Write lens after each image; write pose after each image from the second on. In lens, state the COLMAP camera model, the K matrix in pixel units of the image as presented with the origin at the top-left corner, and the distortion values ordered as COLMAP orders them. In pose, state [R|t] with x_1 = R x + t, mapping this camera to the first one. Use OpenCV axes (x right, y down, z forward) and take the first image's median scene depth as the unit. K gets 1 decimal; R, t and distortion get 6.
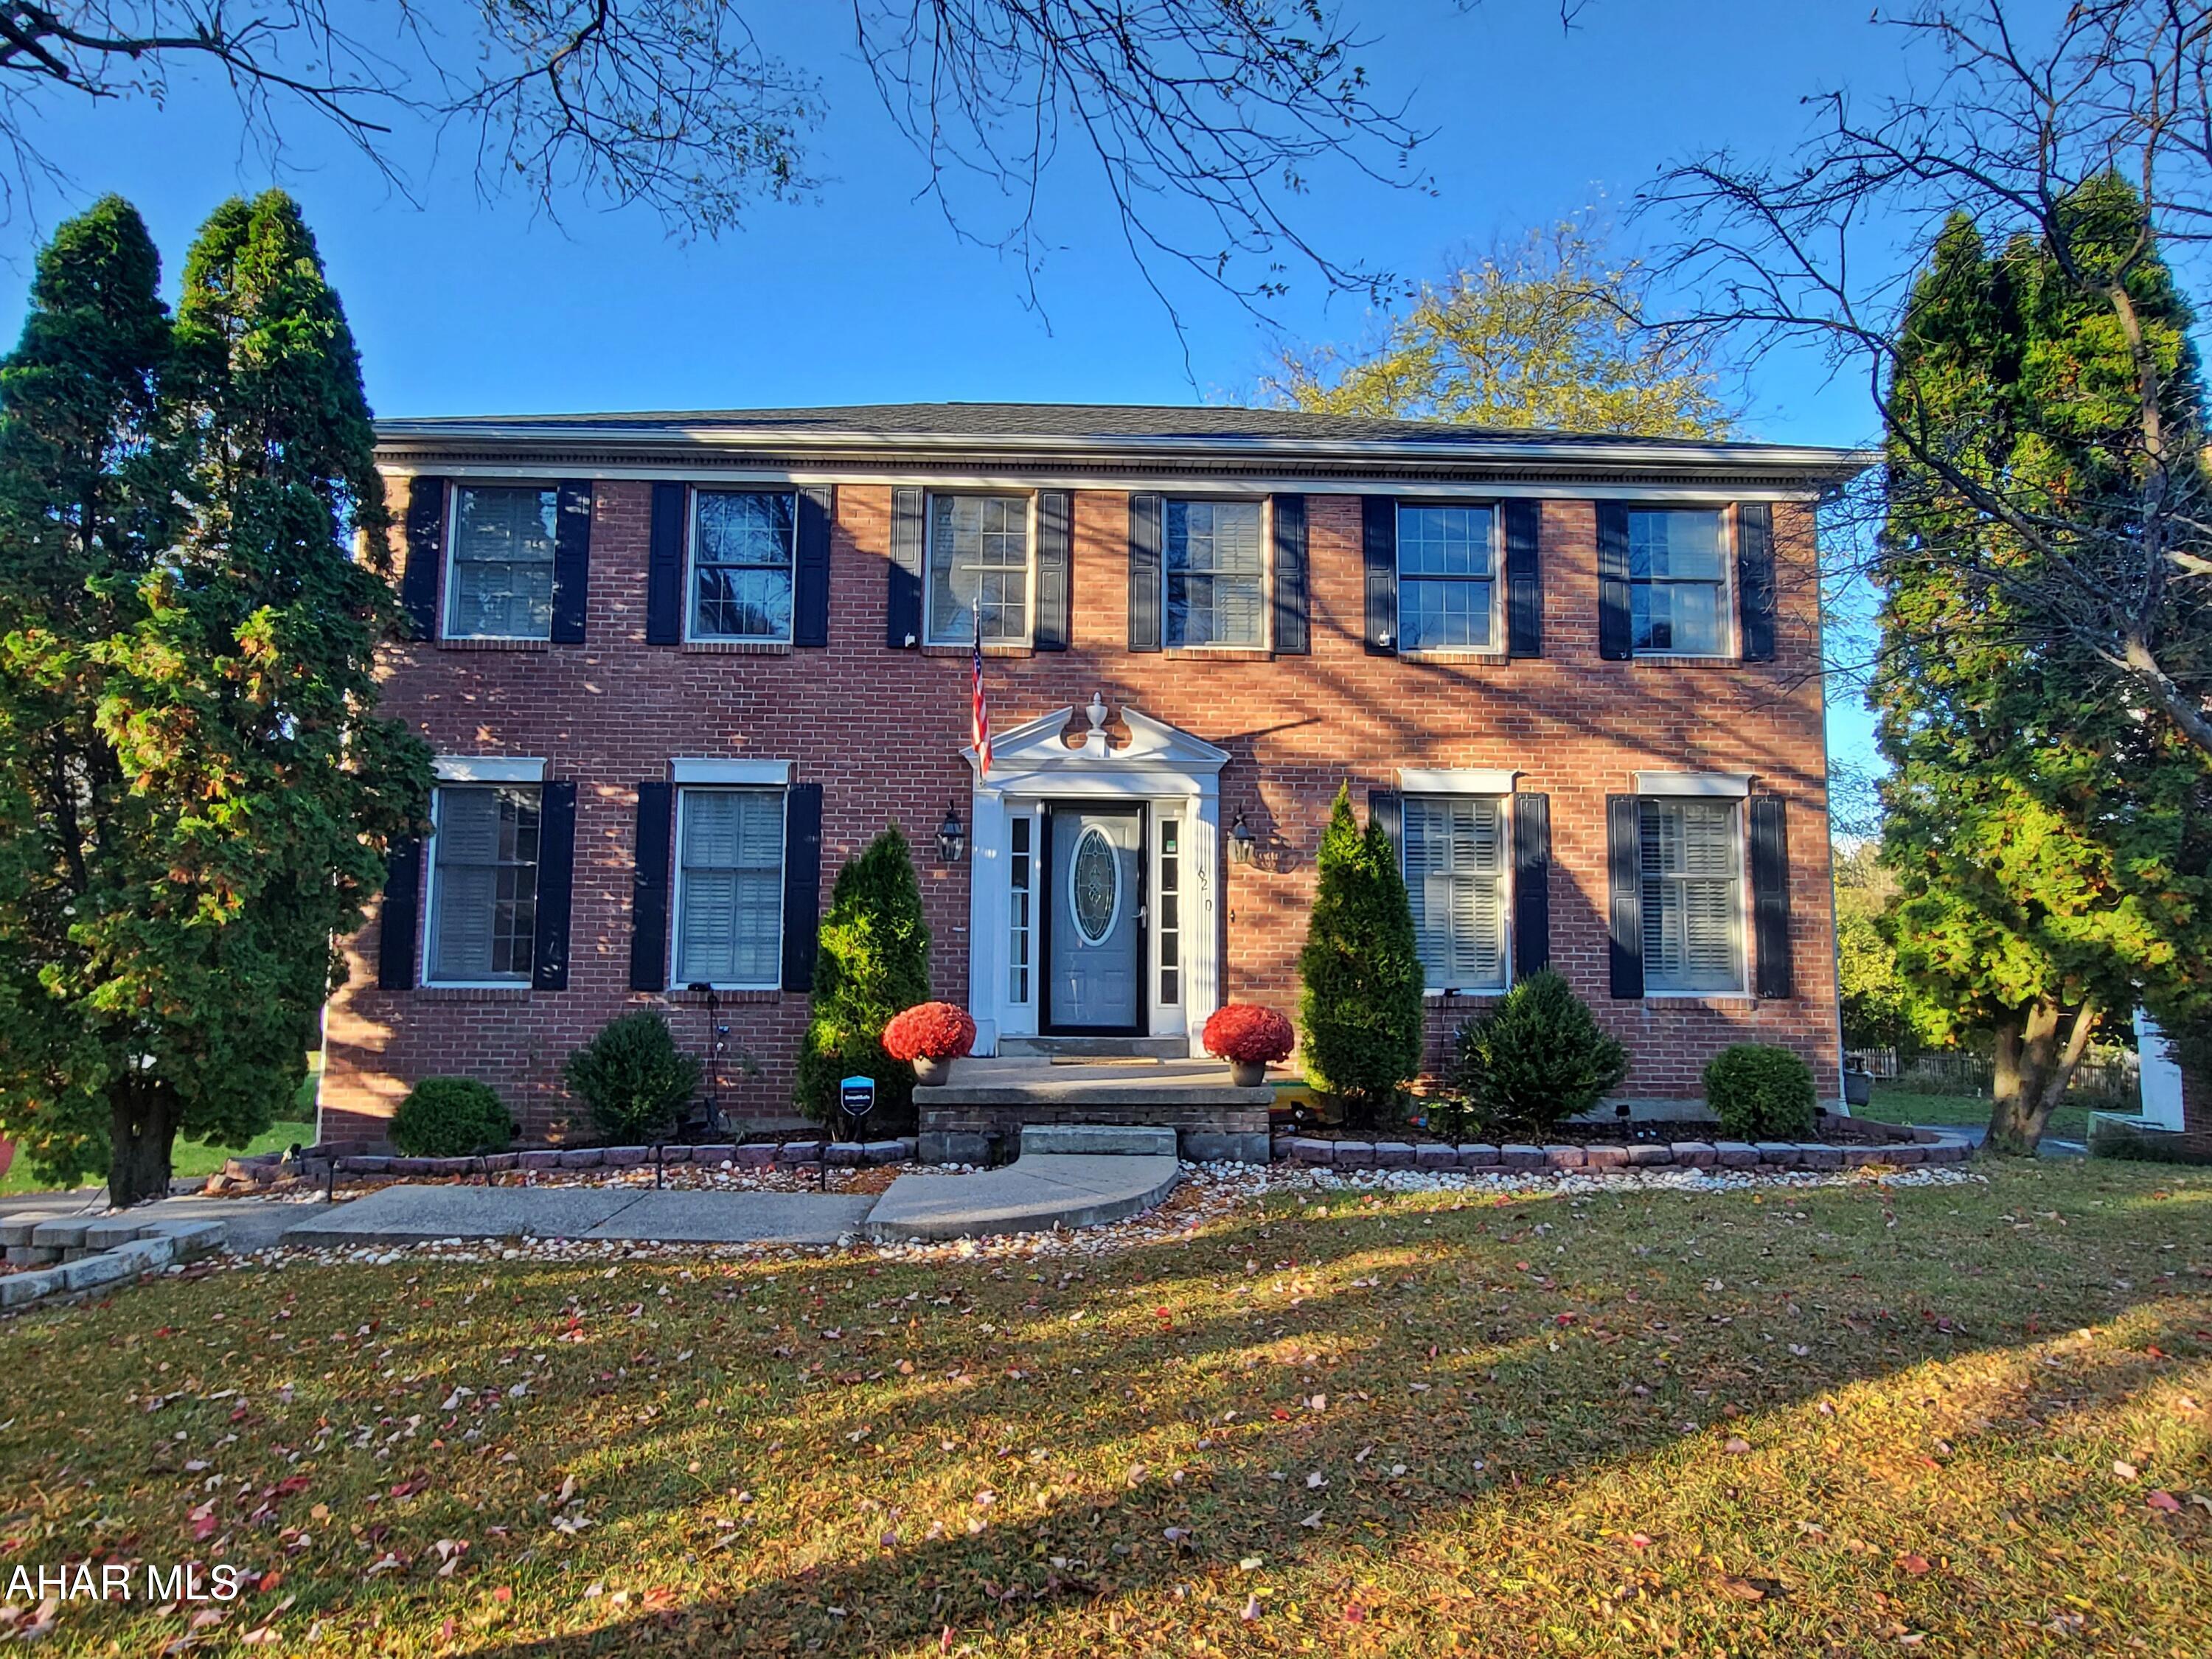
lens RADIAL K [[869.3, 0, 1108.4], [0, 869.3, 837.5], [0, 0, 1]] dist [0.000899, 0.000141]
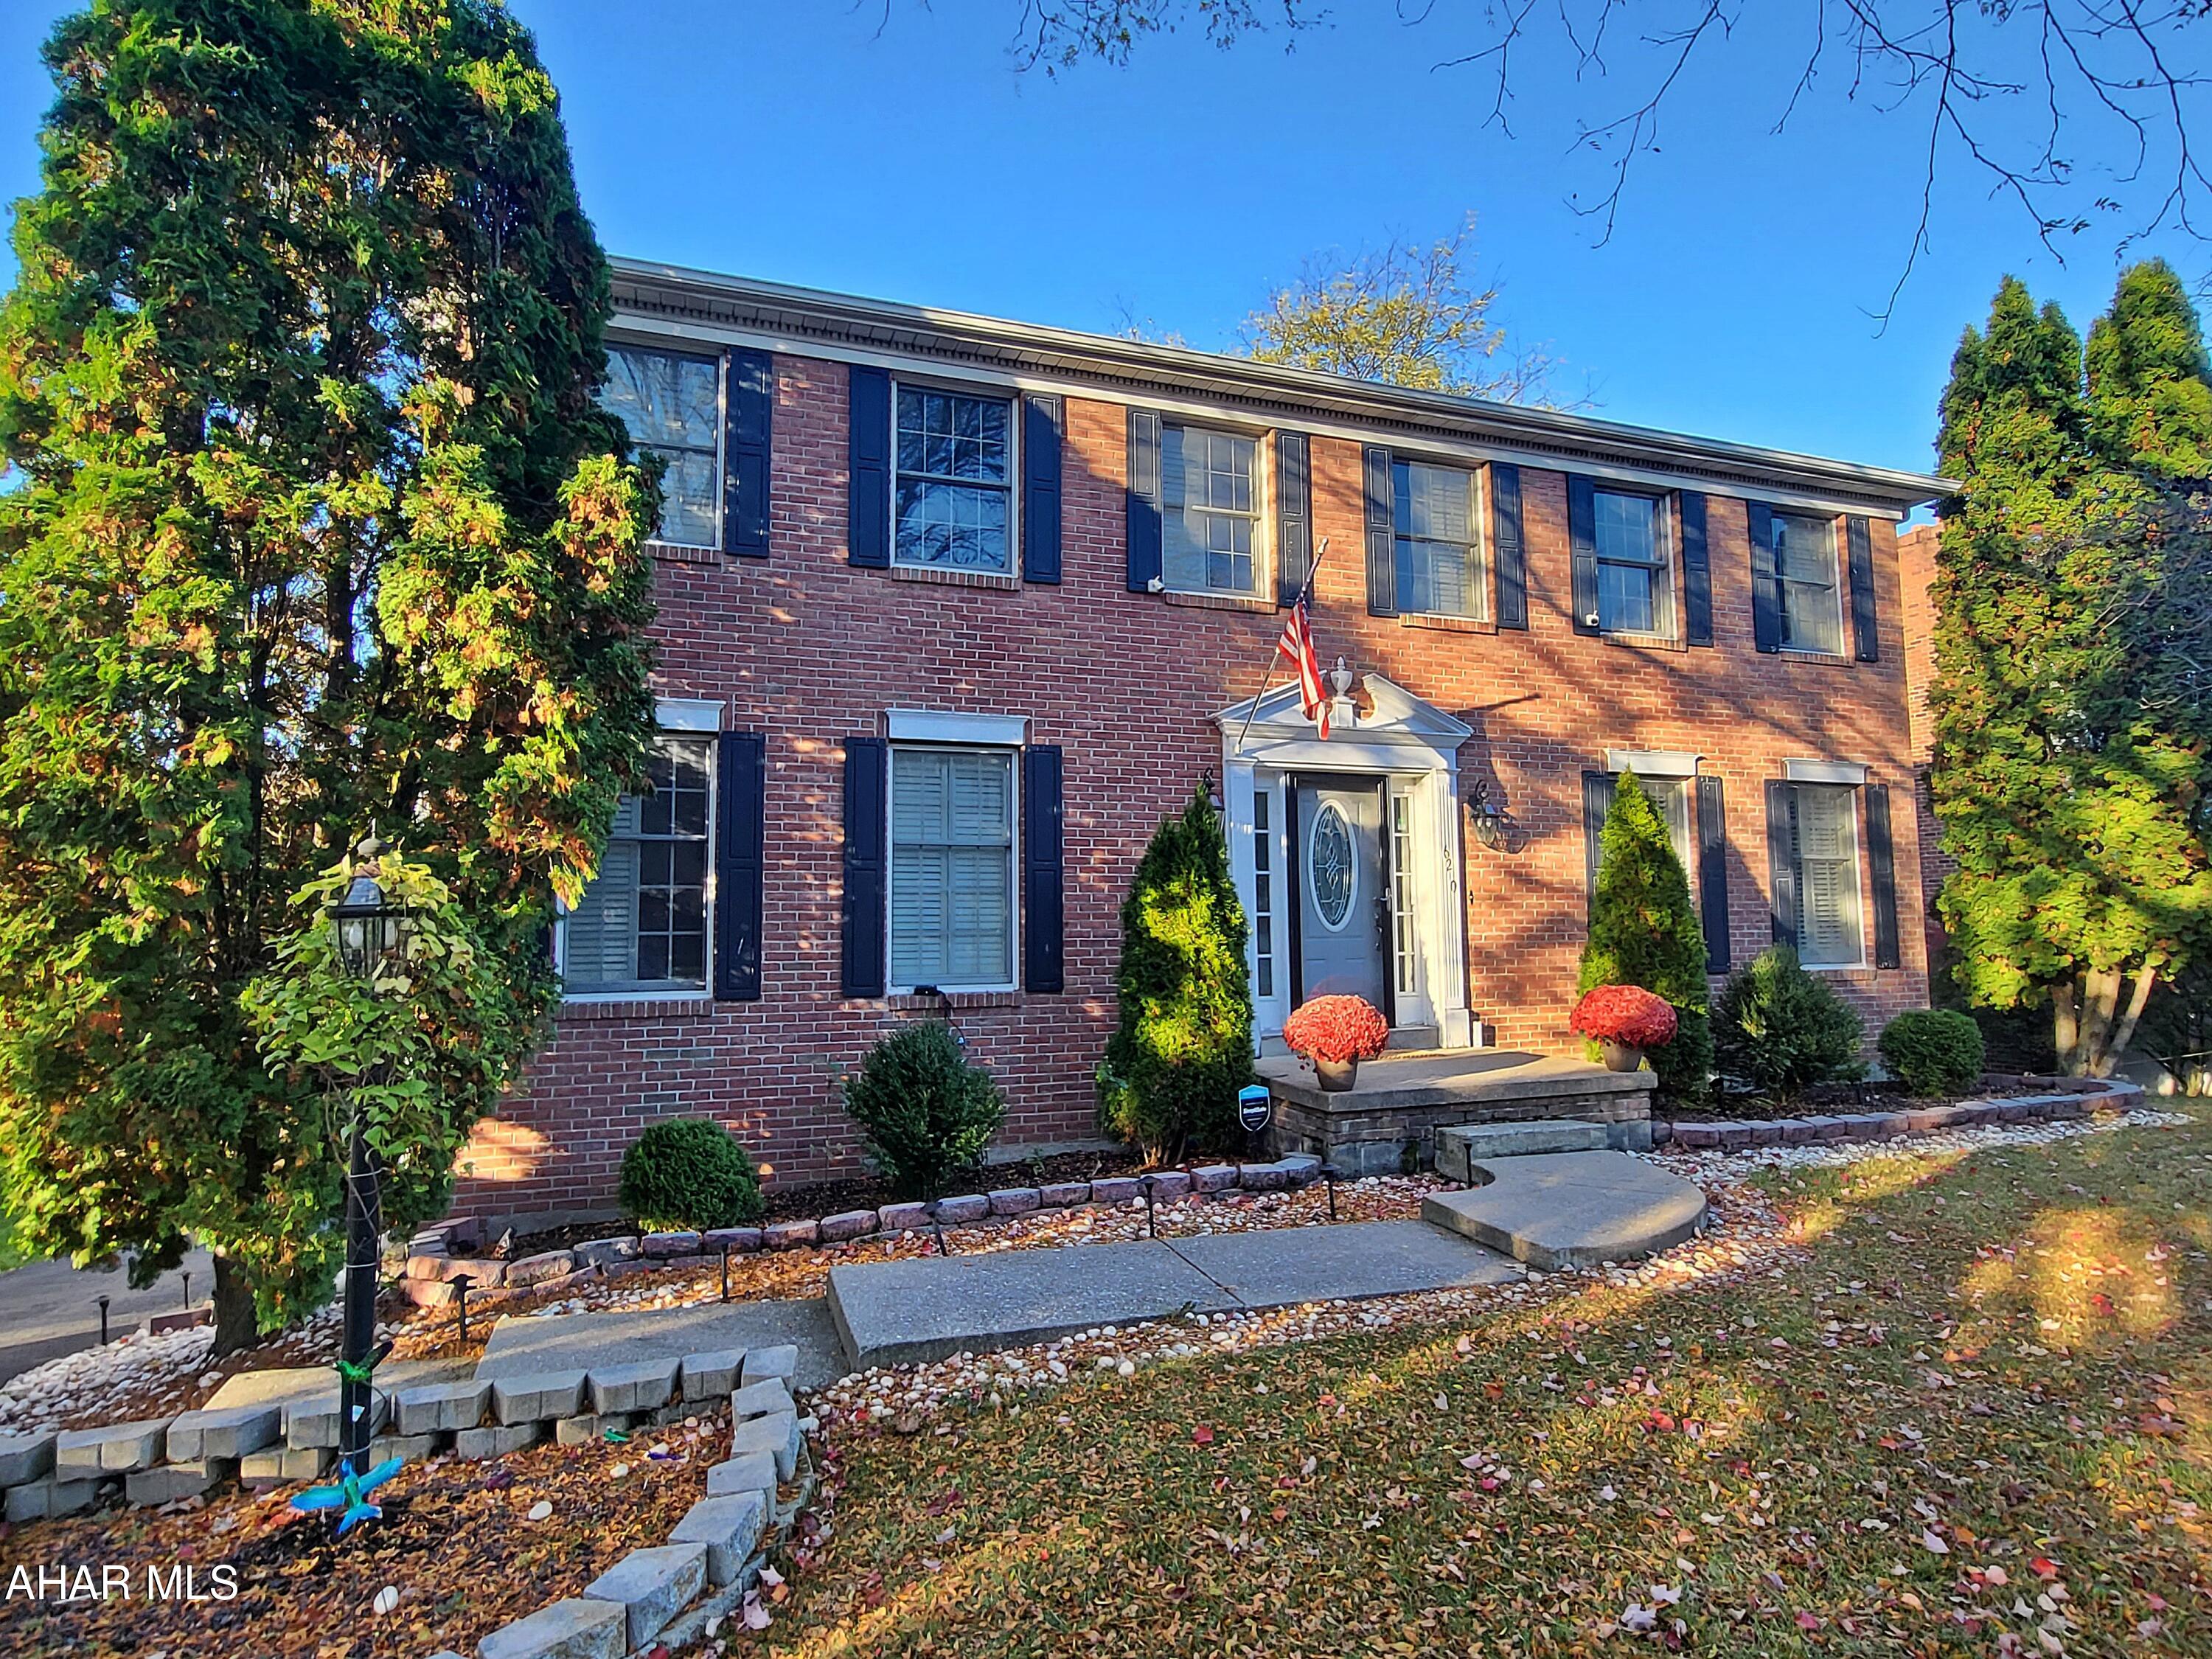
lens RADIAL K [[901.2, 0, 1106.0], [0, 901.2, 829.5], [0, 0, 1]] dist [-0.000680, -0.000062]
pose [[0.972031, 0.007940, 0.234717, -0.478718], [-0.007506, 0.999968, -0.002742, 0.021245], [-0.234731, 0.000903, 0.972060, 0.132680]]
